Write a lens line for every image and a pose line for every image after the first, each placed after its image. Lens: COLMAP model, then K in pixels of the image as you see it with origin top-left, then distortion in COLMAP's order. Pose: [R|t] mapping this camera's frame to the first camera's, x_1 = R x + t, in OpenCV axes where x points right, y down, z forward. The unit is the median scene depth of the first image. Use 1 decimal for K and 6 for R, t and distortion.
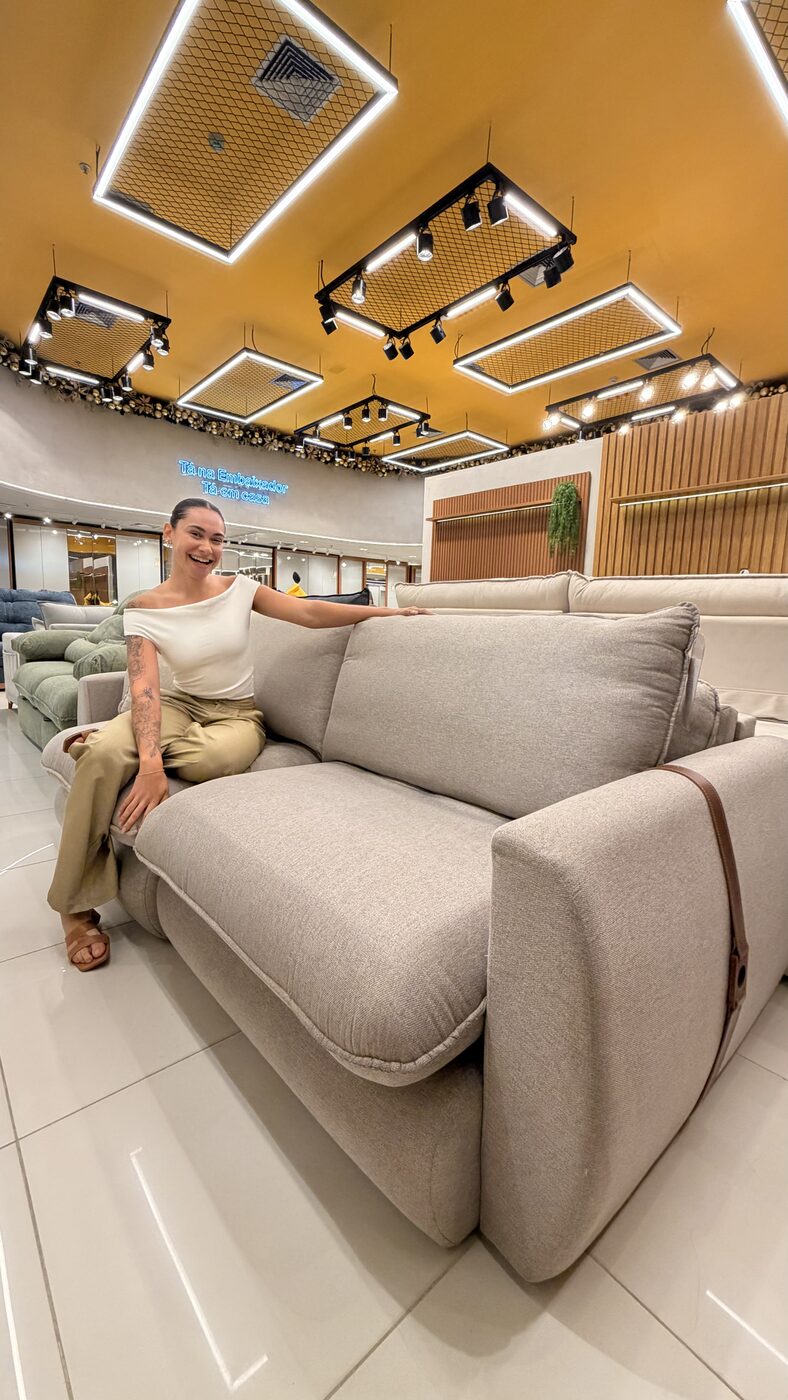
lens RADIAL K [[561.7, 0, 393.6], [0, 561.7, 696.3], [0, 0, 1]] dist [-0.000621, 0.000078]
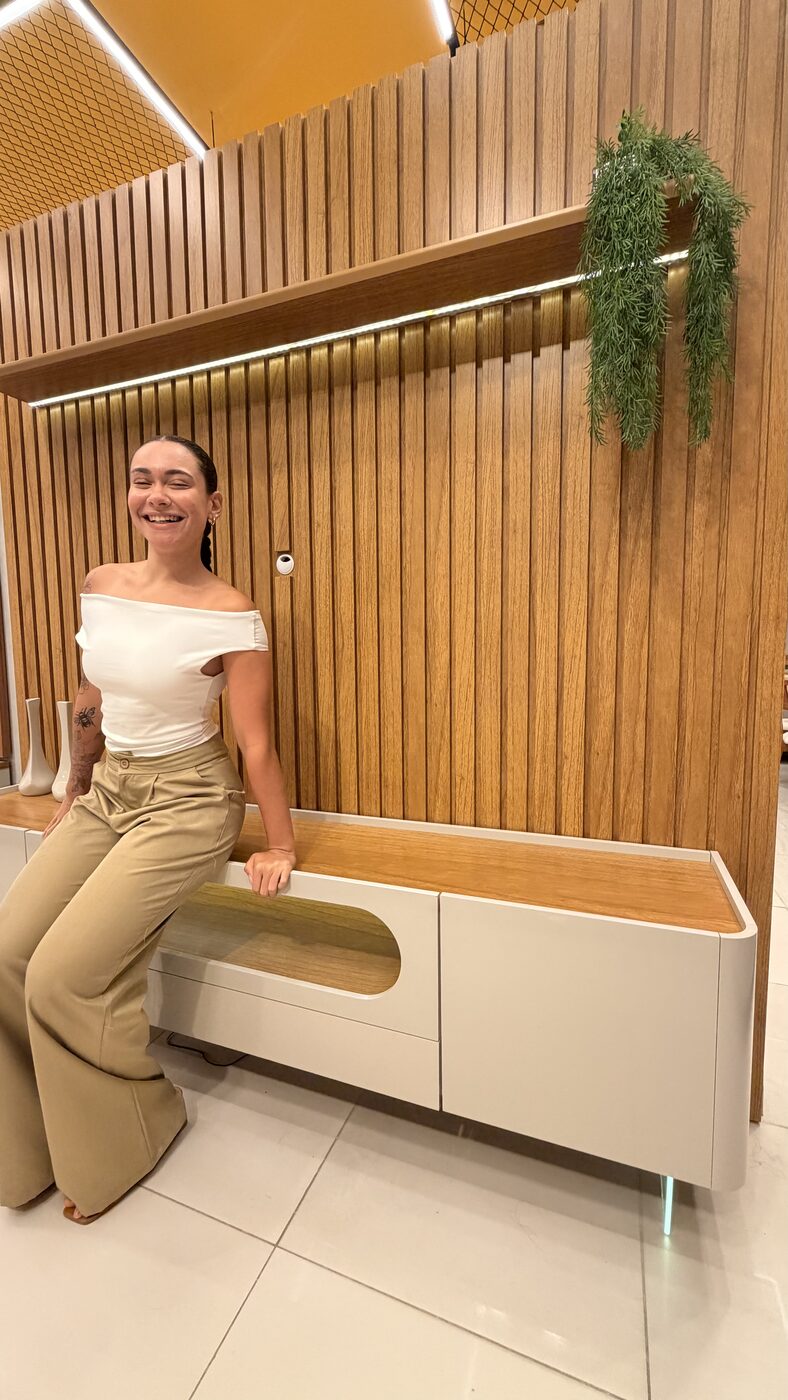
lens RADIAL K [[561.7, 0, 396.0], [0, 561.7, 703.6], [0, 0, 1]] dist [-0.000621, 0.000078]
pose [[0.888191, -0.075937, 0.453156, 0.514725], [0.097608, 0.994921, -0.024589, -0.100067], [-0.448987, 0.066071, 0.891092, 0.616865]]
